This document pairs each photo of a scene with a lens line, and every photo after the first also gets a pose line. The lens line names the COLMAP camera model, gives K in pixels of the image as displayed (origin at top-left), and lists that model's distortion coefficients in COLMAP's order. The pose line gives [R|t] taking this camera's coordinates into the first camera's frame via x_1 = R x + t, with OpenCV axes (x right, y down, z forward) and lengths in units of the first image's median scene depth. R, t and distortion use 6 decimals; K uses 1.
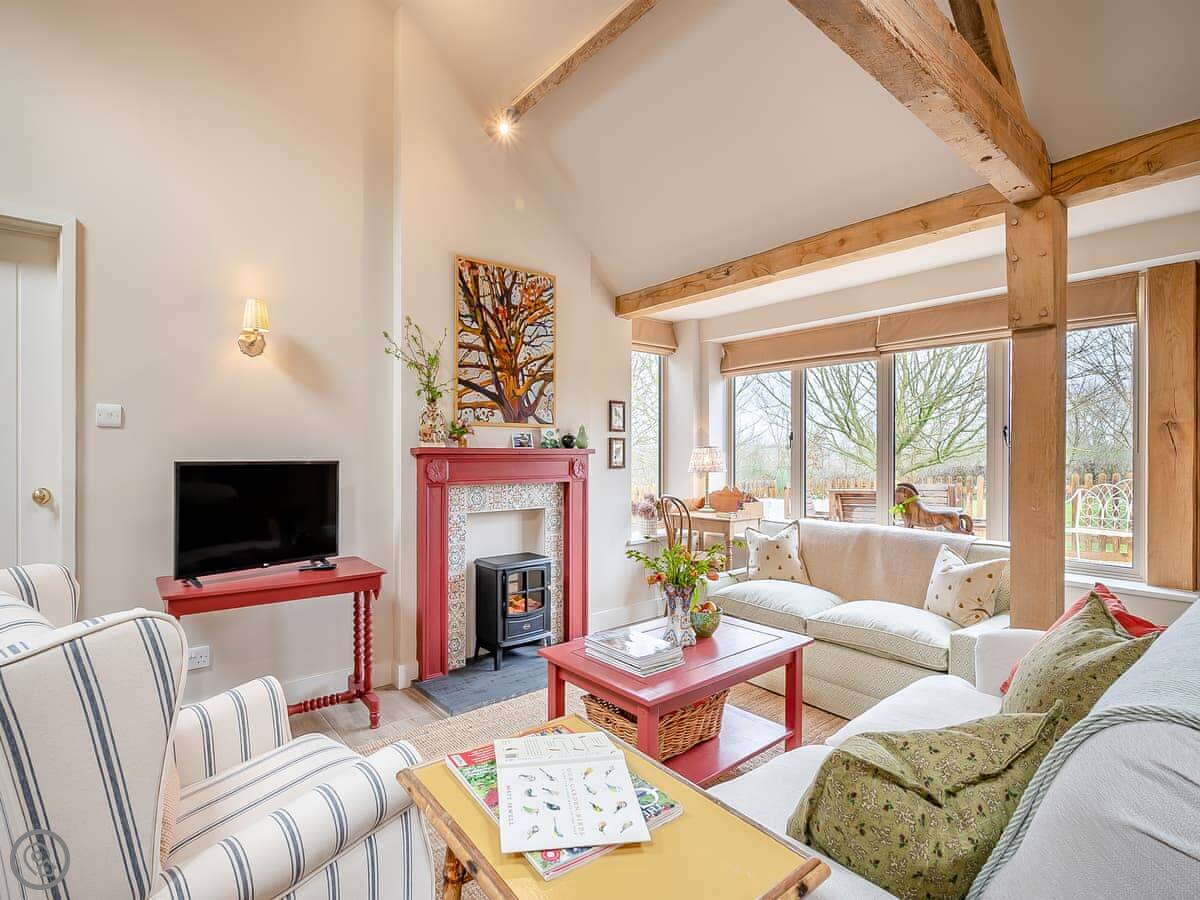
lens RADIAL K [[567.4, 0, 595.8], [0, 567.4, 445.8], [0, 0, 1]] dist [0.000493, -0.001485]
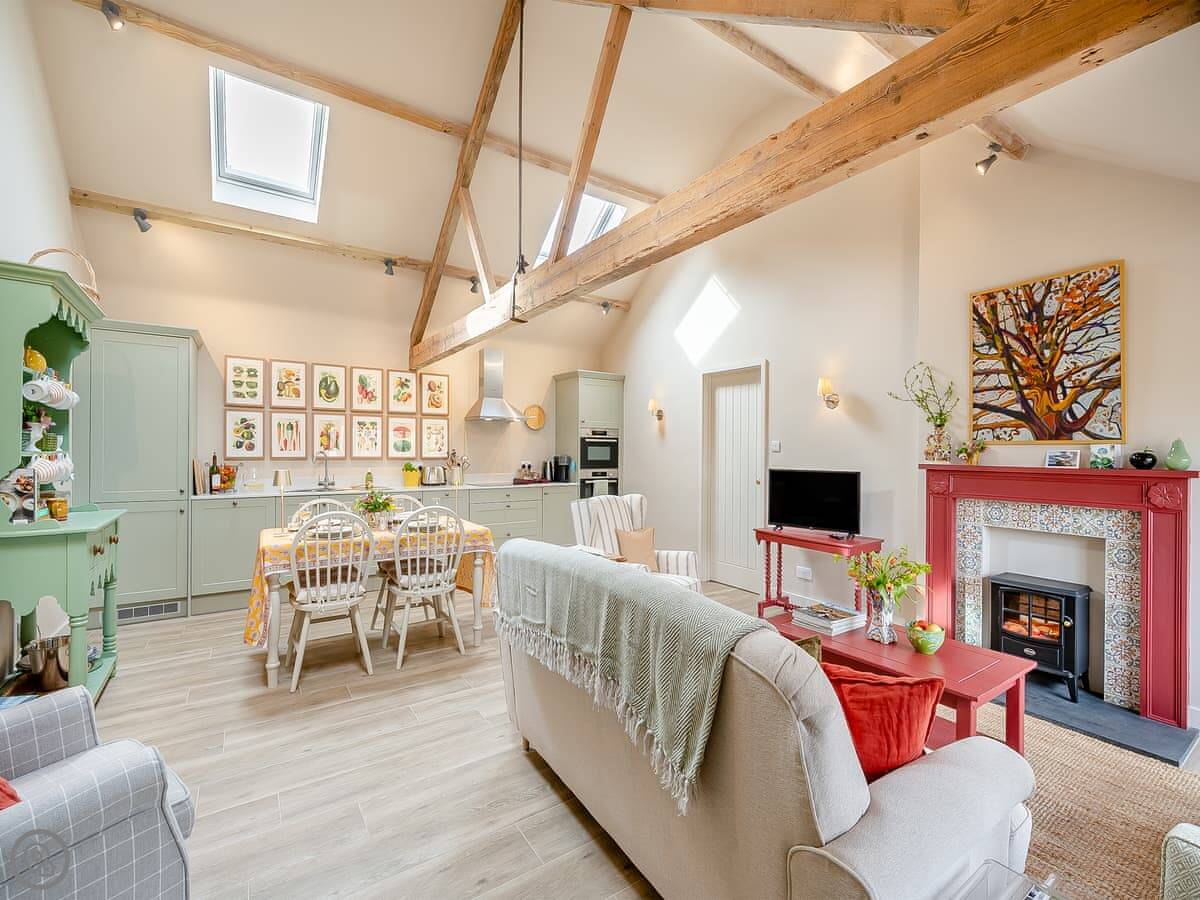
lens RADIAL K [[527.3, 0, 556.8], [0, 527.3, 449.9], [0, 0, 1]] dist [0.000585, -0.001378]
pose [[-0.133796, -0.006412, -0.990988, 0.848469], [-0.003105, 0.999977, -0.006051, -0.016748], [0.991004, 0.002267, -0.133812, 0.307504]]
